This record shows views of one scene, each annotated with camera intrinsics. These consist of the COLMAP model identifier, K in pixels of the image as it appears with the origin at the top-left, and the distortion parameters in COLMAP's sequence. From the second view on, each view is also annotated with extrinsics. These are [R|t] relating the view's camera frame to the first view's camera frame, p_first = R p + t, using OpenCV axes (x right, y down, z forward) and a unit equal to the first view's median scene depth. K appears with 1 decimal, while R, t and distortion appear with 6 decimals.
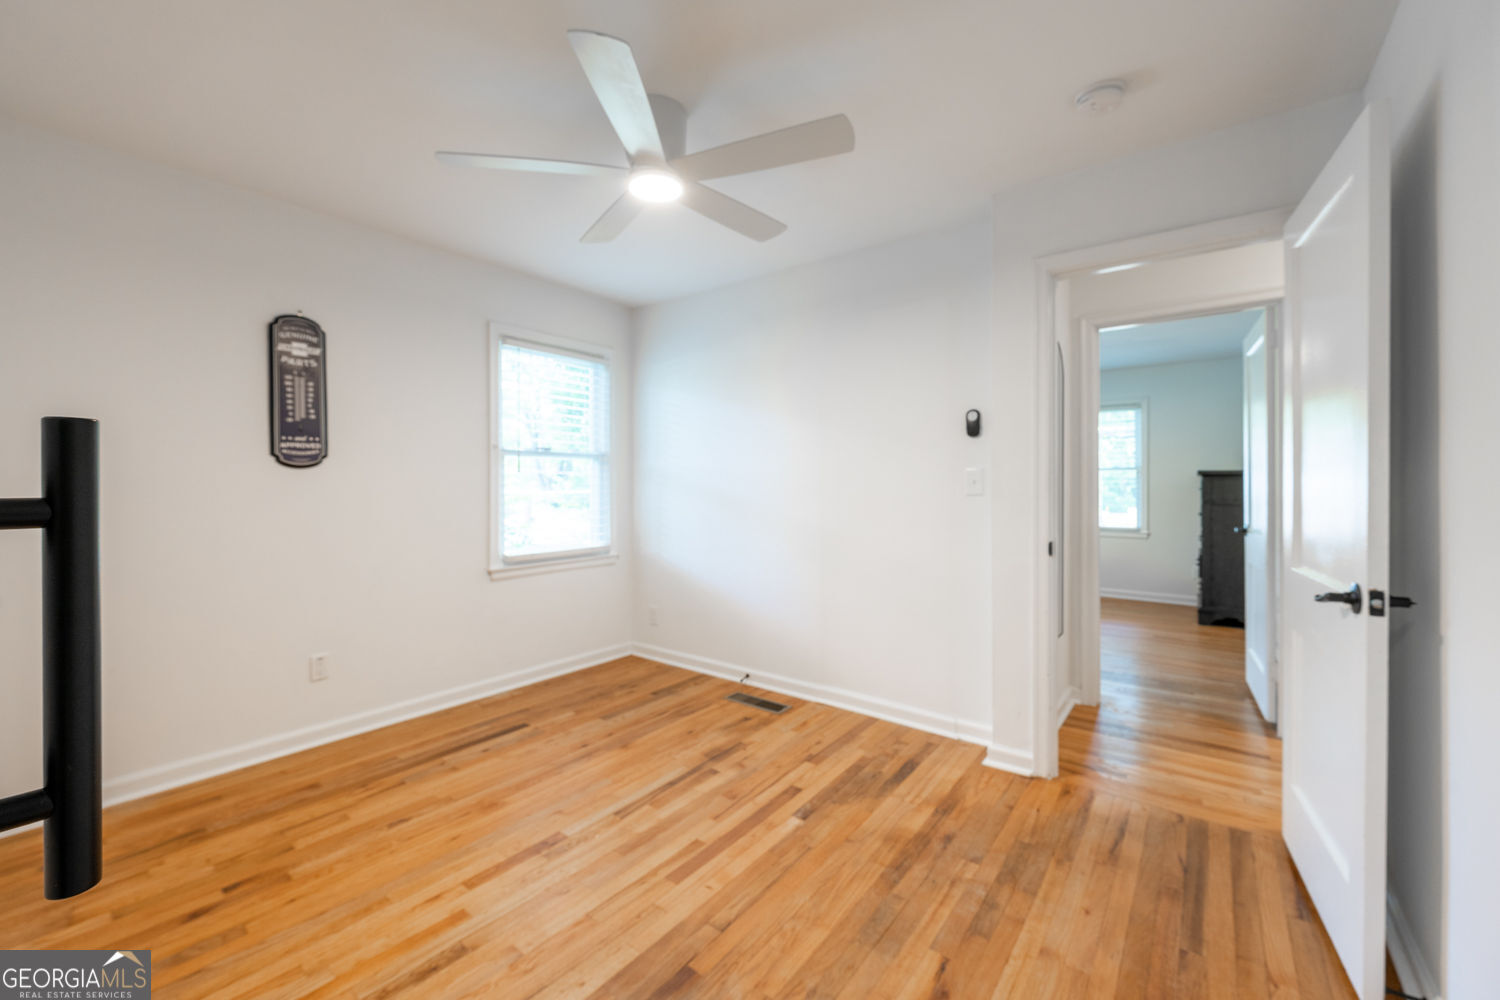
lens RADIAL K [[605.2, 0, 748.8], [0, 605.2, 488.4], [0, 0, 1]] dist [-0.001051, -0.000738]
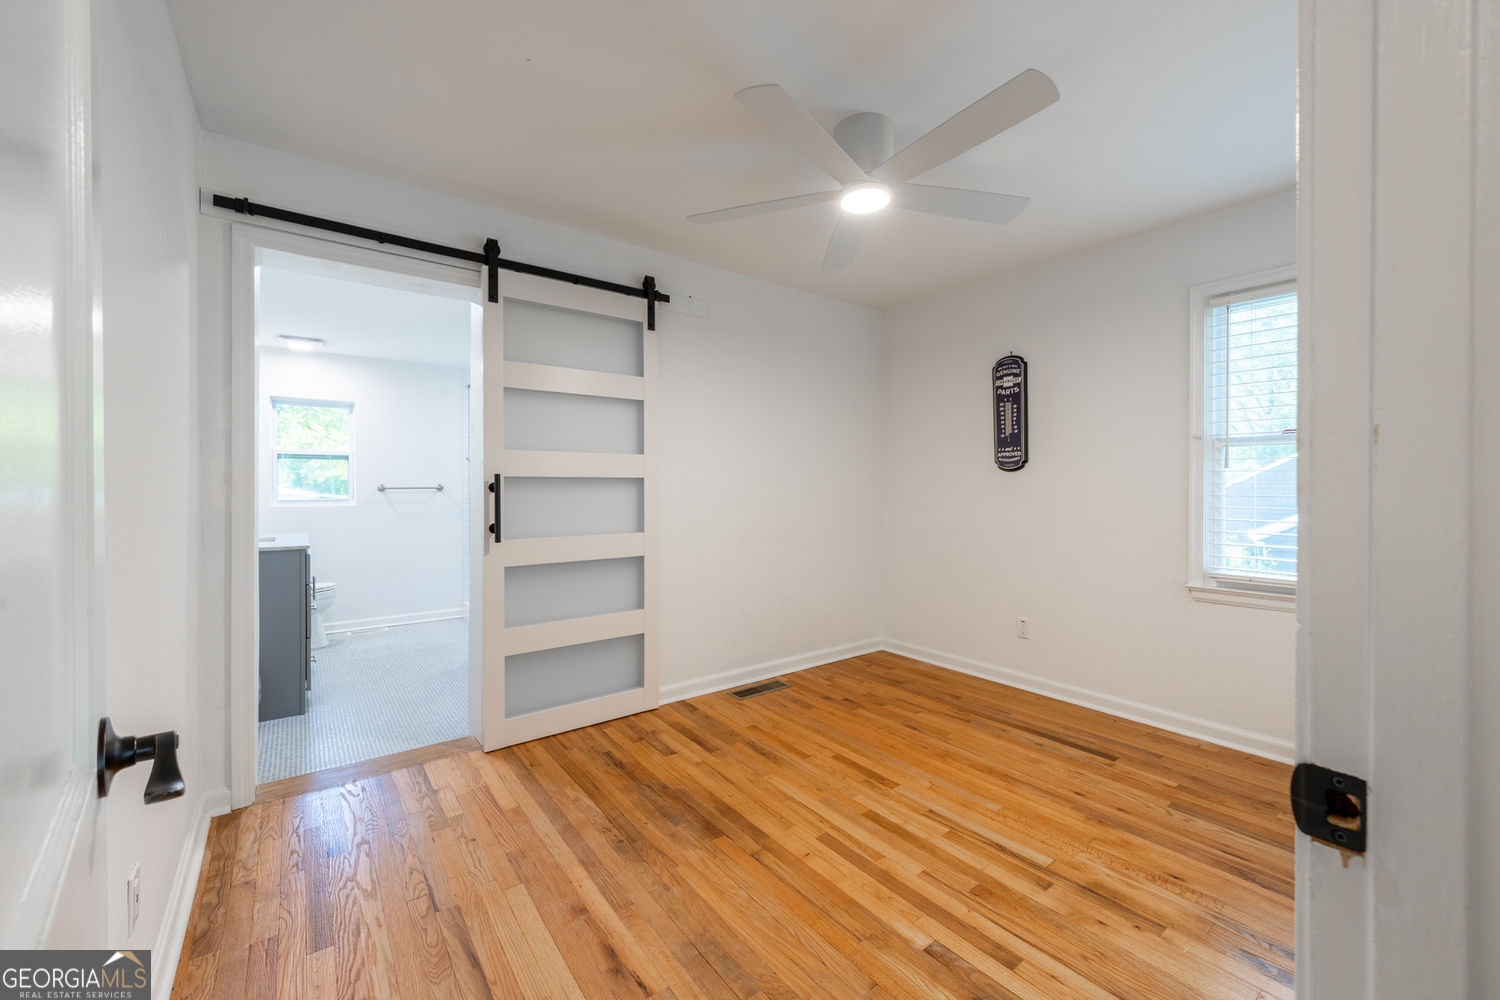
lens RADIAL K [[605.2, 0, 749.5], [0, 605.2, 493.8], [0, 0, 1]] dist [-0.001051, -0.000738]
pose [[-0.272191, 0.013257, -0.962152, 0.696158], [-0.006401, 0.999858, 0.015587, -0.001649], [0.962222, 0.010401, -0.272068, 0.831584]]
